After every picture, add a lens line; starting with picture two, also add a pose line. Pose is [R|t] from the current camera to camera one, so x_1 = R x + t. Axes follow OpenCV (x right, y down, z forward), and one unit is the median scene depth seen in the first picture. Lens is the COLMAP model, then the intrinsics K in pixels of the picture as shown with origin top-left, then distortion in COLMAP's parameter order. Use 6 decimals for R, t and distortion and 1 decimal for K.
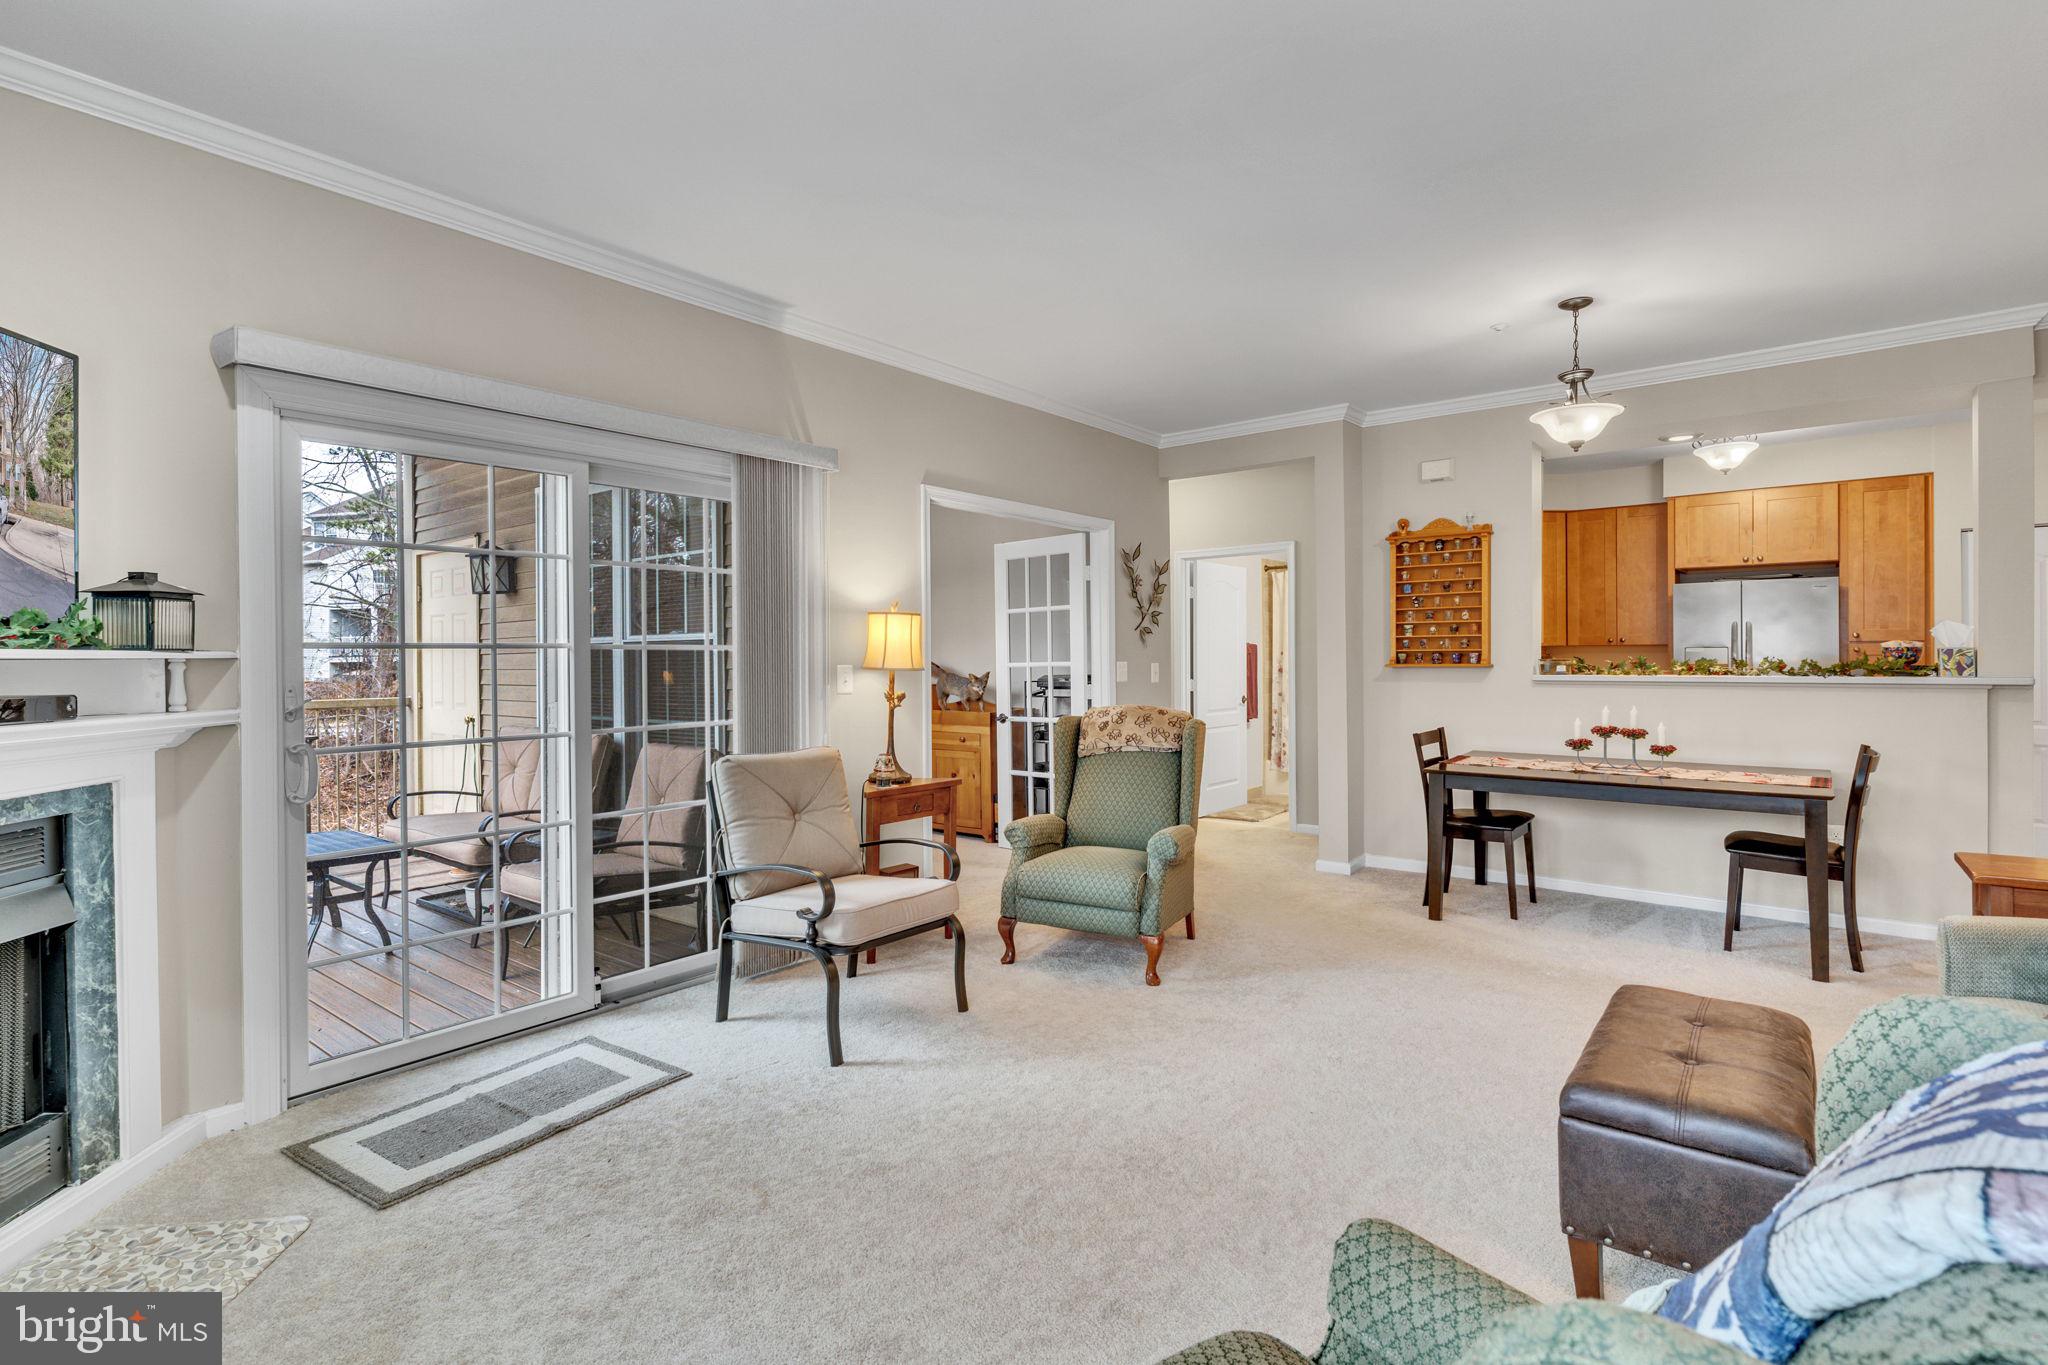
lens RADIAL K [[986.2, 0, 1022.7], [0, 986.2, 659.5], [0, 0, 1]] dist [0.000372, 0.000329]
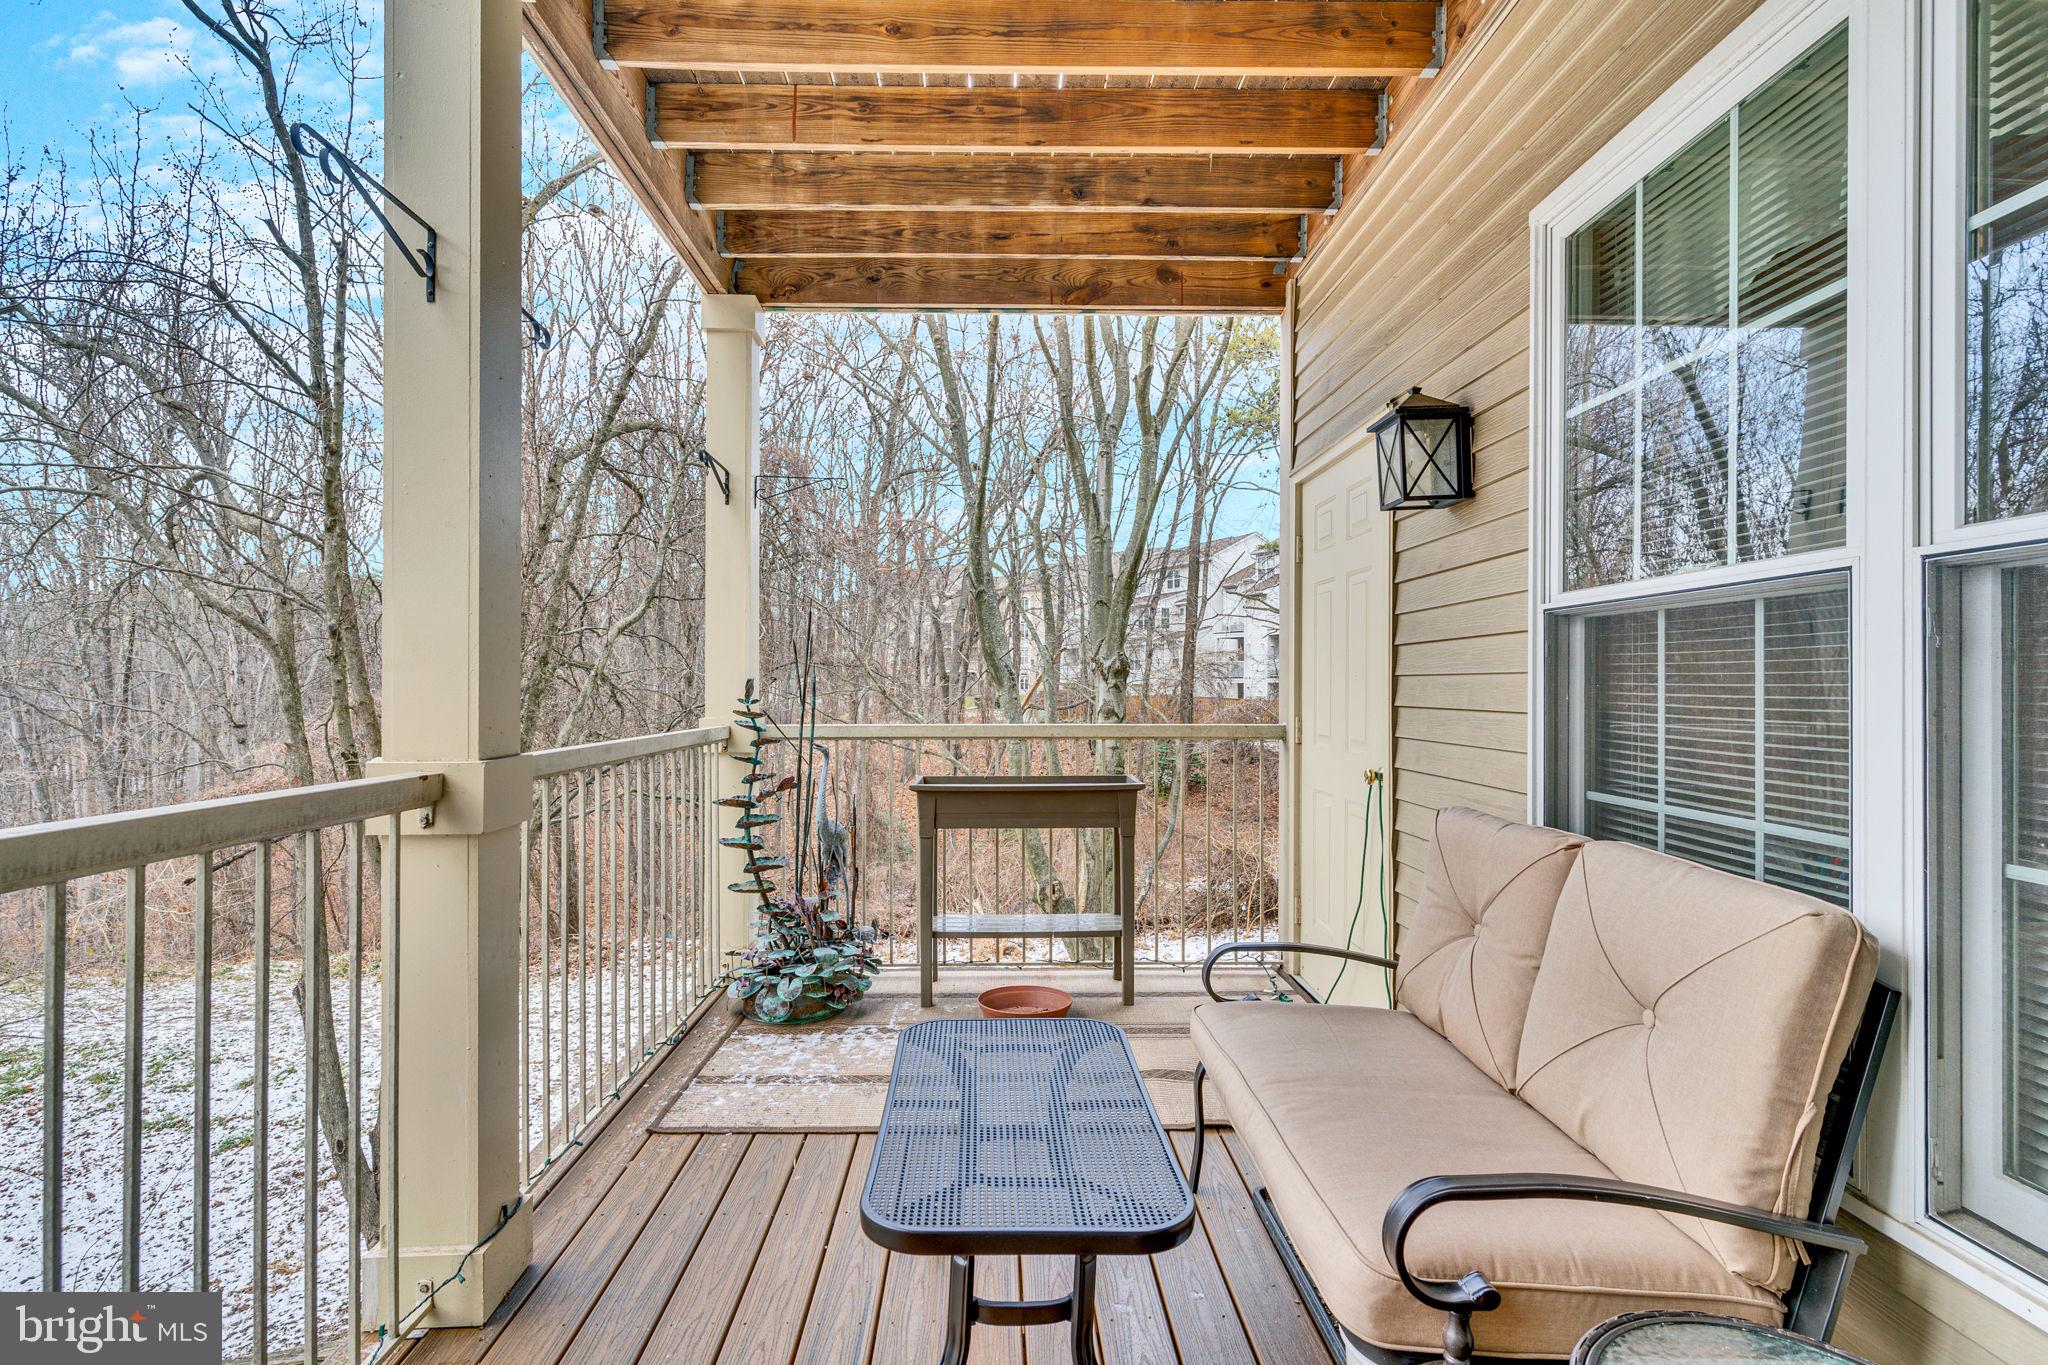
lens RADIAL K [[986.2, 0, 1042.4], [0, 986.2, 679.8], [0, 0, 1]] dist [0.000372, 0.000329]
pose [[0.667260, 0.007245, -0.744790, -0.393017], [-0.008355, 0.999963, 0.002242, 0.017122], [0.744778, 0.004727, 0.667295, 0.707672]]
